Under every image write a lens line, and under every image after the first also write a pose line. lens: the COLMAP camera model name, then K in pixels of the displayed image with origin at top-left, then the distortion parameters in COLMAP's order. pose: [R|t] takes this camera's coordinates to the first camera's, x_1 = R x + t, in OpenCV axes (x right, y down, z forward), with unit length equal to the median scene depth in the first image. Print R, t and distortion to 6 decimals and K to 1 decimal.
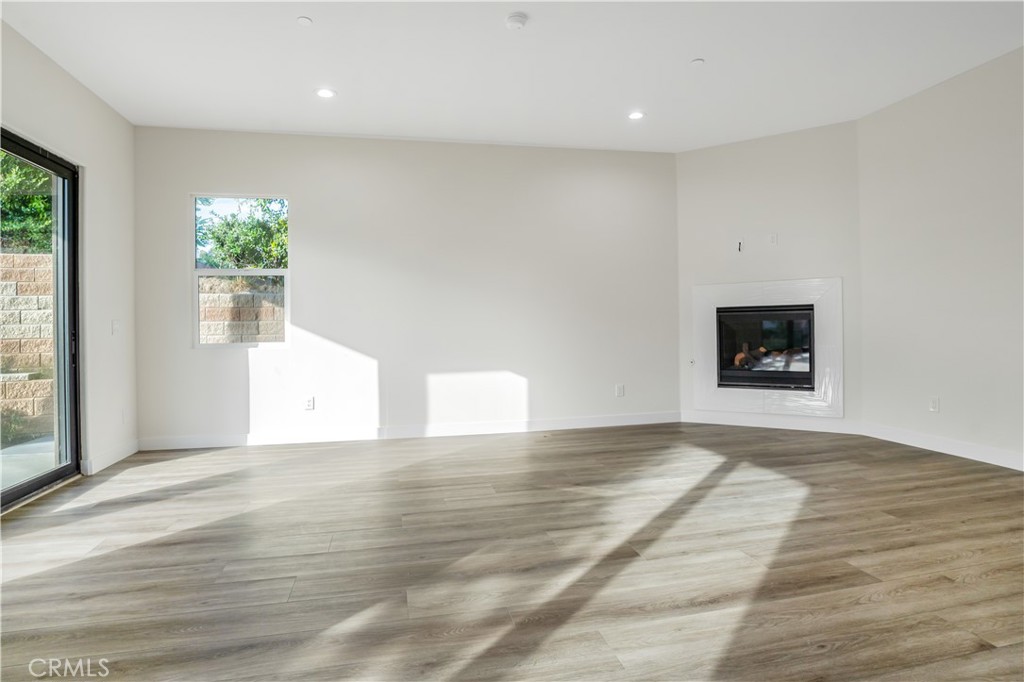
lens RADIAL K [[511.1, 0, 520.5], [0, 511.1, 318.3], [0, 0, 1]] dist [-0.029374, 0.000522]
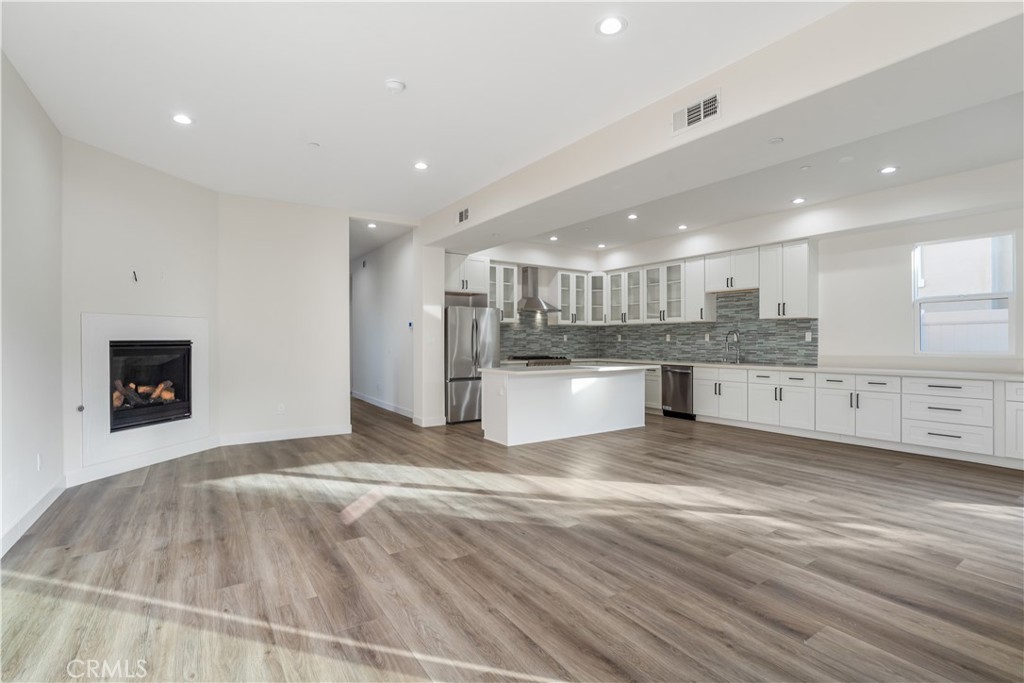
lens RADIAL K [[491.0, 0, 512.0], [0, 491.0, 341.5], [0, 0, 1]] dist [-0.054309, 0.000051]
pose [[-0.347898, 0.024291, 0.937218, -0.966414], [-0.003479, 0.999624, -0.027200, -0.001653], [-0.937526, -0.012724, -0.347683, 1.017902]]
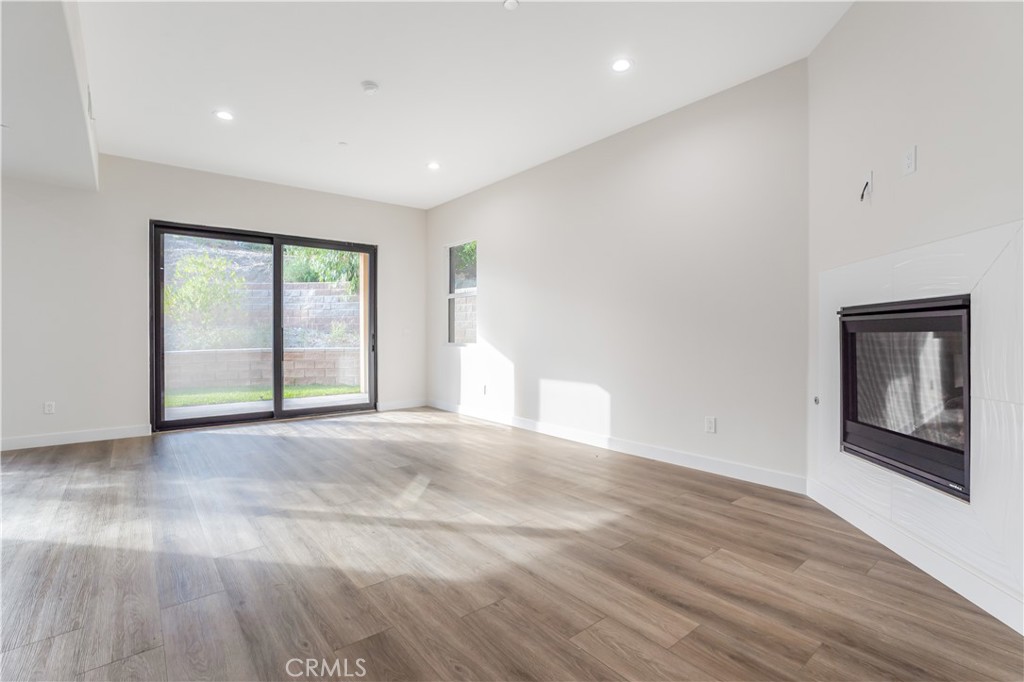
lens RADIAL K [[489.7, 0, 512.0], [0, 489.7, 341.0], [0, 0, 1]] dist [0.000527, 0.000027]
pose [[0.435269, 0.028567, -0.899847, 1.091917], [0.000965, 0.999481, 0.032197, -0.005235], [0.900300, -0.014883, 0.435016, 0.713718]]
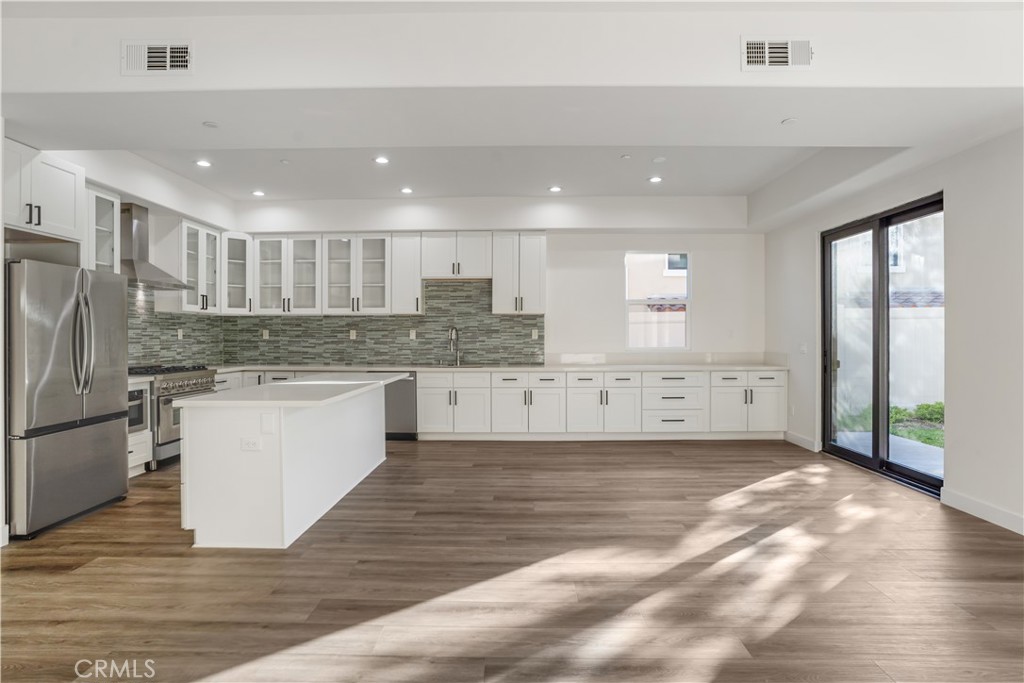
lens RADIAL K [[540.9, 0, 512.0], [0, 540.9, 341.5], [0, 0, 1]] dist [-0.042336, 0.000831]
pose [[-0.970499, 0.023480, 0.239960, -0.011541], [0.022167, 0.999721, -0.008168, -0.033994], [-0.240085, -0.002608, -0.970748, 1.245155]]
